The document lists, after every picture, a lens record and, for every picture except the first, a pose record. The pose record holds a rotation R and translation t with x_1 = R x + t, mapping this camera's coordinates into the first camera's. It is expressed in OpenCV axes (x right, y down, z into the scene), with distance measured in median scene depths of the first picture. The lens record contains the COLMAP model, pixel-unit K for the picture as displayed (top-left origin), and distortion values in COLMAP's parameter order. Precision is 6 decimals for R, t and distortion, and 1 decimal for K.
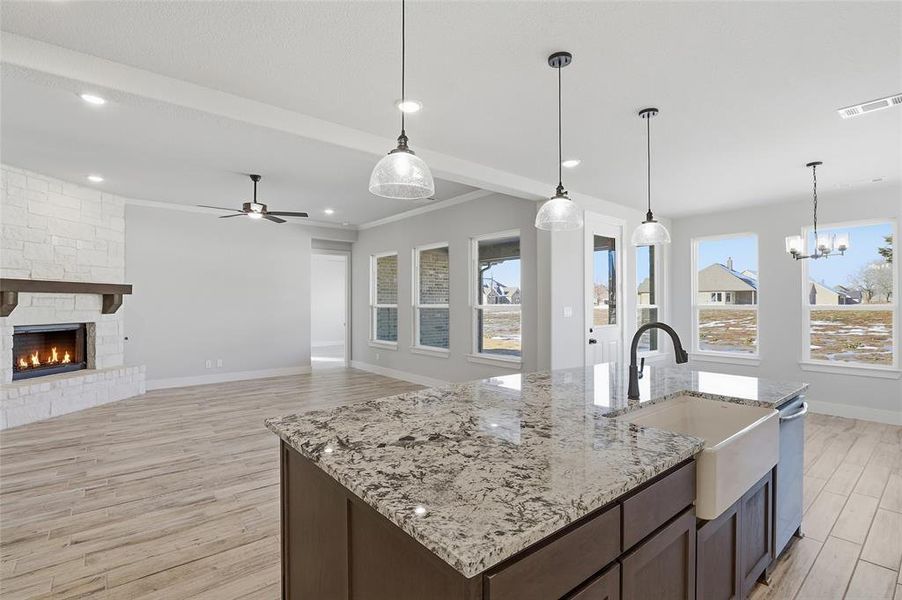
lens RADIAL K [[426.8, 0, 449.7], [0, 426.8, 297.8], [0, 0, 1]] dist [-0.017406, 0.001050]
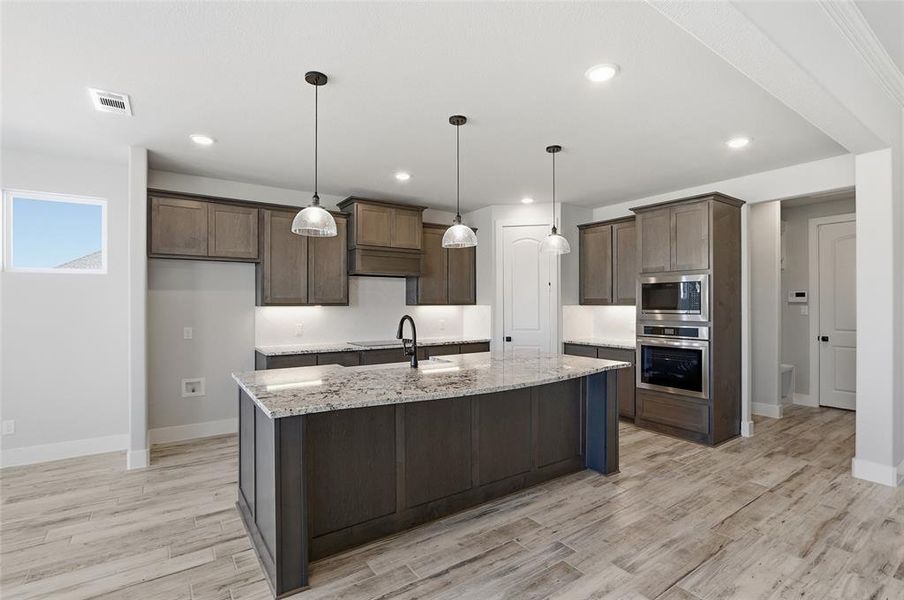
lens RADIAL K [[423.8, 0, 453.4], [0, 423.8, 301.9], [0, 0, 1]] dist [-0.017652, 0.000816]
pose [[-0.996390, 0.001239, 0.084880, 0.071239], [-0.000214, 0.999854, -0.017100, 0.013391], [-0.084889, -0.017057, -0.996244, 1.016598]]
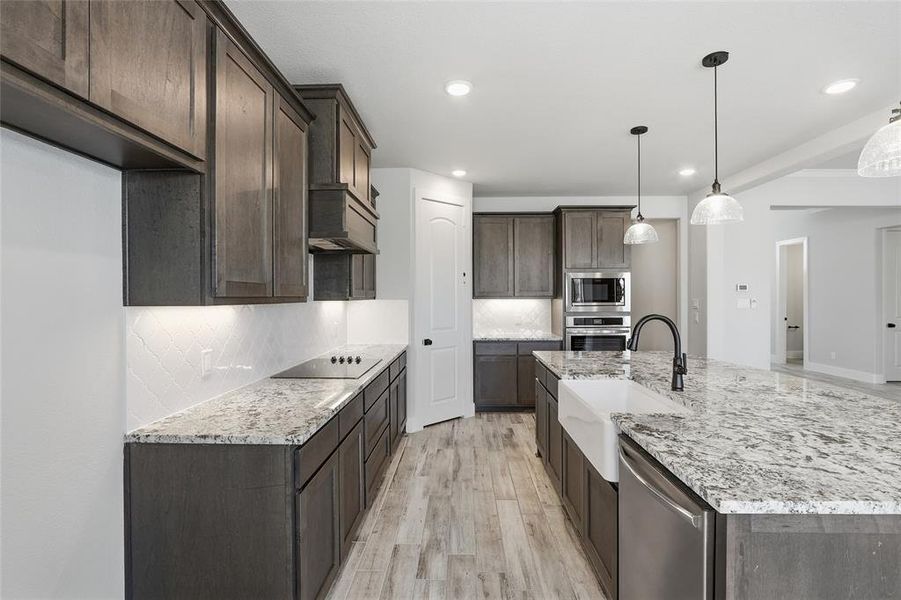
lens RADIAL K [[419.4, 0, 450.5], [0, 419.4, 300.0], [0, 0, 1]] dist [-0.019776, 0.001094]
pose [[-0.657487, 0.007002, -0.753434, 0.630598], [0.011906, 0.999929, -0.001096, 0.006608], [0.753372, -0.009691, -0.657523, 0.513977]]
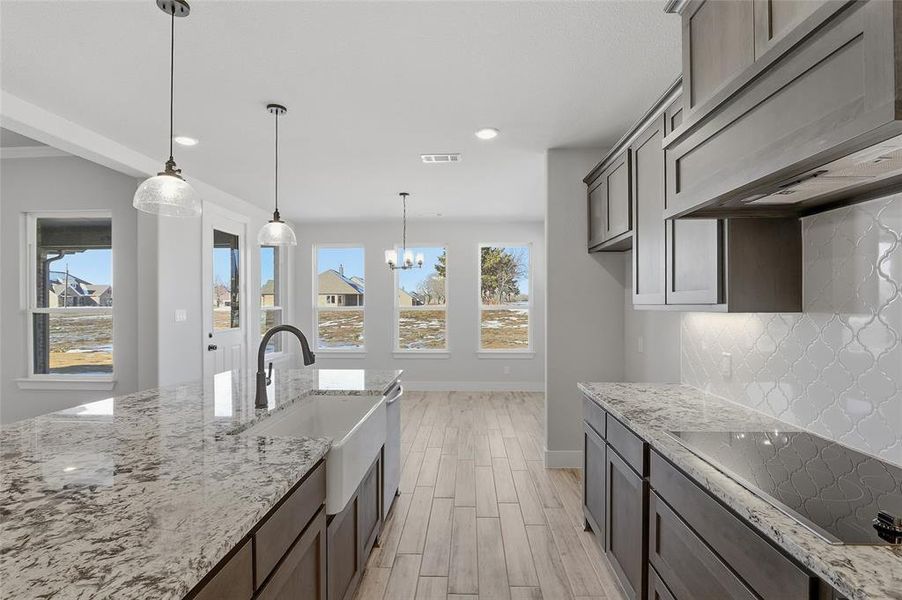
lens RADIAL K [[427.3, 0, 451.4], [0, 427.3, 305.7], [0, 0, 1]] dist [-0.016754, 0.001257]
pose [[0.669162, -0.003390, 0.743108, 0.007272], [-0.007390, 0.999910, 0.011216, 0.000032], [-0.743079, -0.012997, 0.669077, 0.026765]]
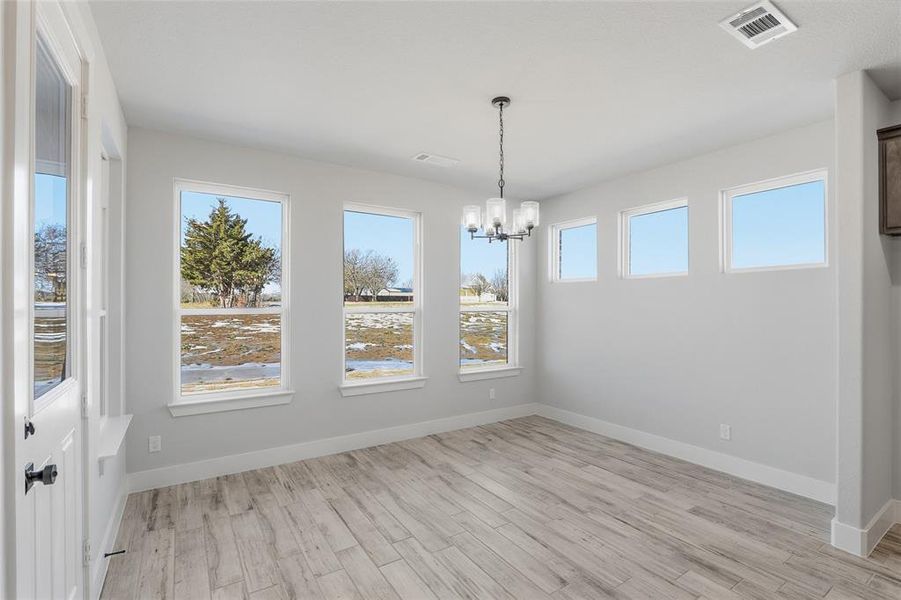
lens RADIAL K [[414.8, 0, 449.9], [0, 414.8, 304.0], [0, 0, 1]] dist [-0.011759, 0.000986]
pose [[0.112047, 0.001934, 0.993701, 0.145966], [-0.014012, 0.999902, -0.000366, 0.008339], [-0.993604, -0.013883, 0.112063, 0.765777]]
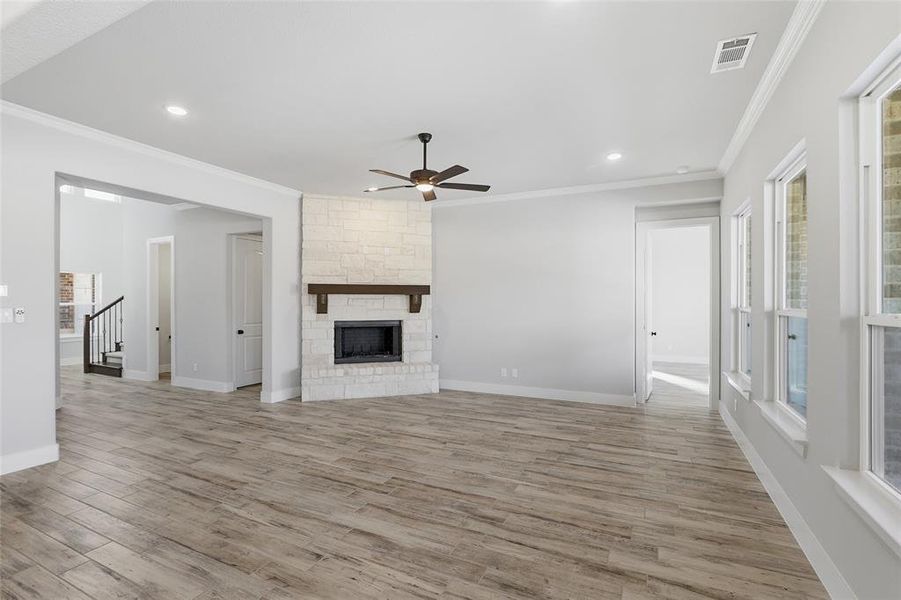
lens RADIAL K [[419.4, 0, 450.5], [0, 419.4, 300.0], [0, 0, 1]] dist [-0.019776, 0.001094]
pose [[0.417754, -0.003130, -0.908555, 0.245293], [0.010893, 0.999939, 0.001563, 0.005590], [0.908495, -0.010549, 0.417763, 0.753089]]
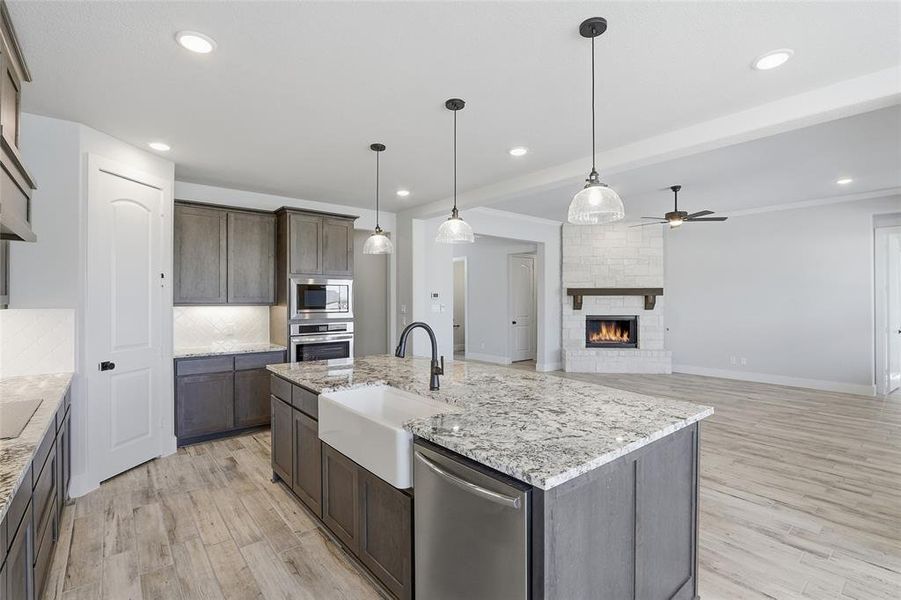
lens RADIAL K [[420.0, 0, 452.8], [0, 420.0, 298.5], [0, 0, 1]] dist [-0.027847, 0.008400]
pose [[0.001638, -0.005780, -0.999982, 0.637107], [0.013855, 0.999887, -0.005757, 0.000591], [0.999903, -0.013846, 0.001718, 0.433216]]
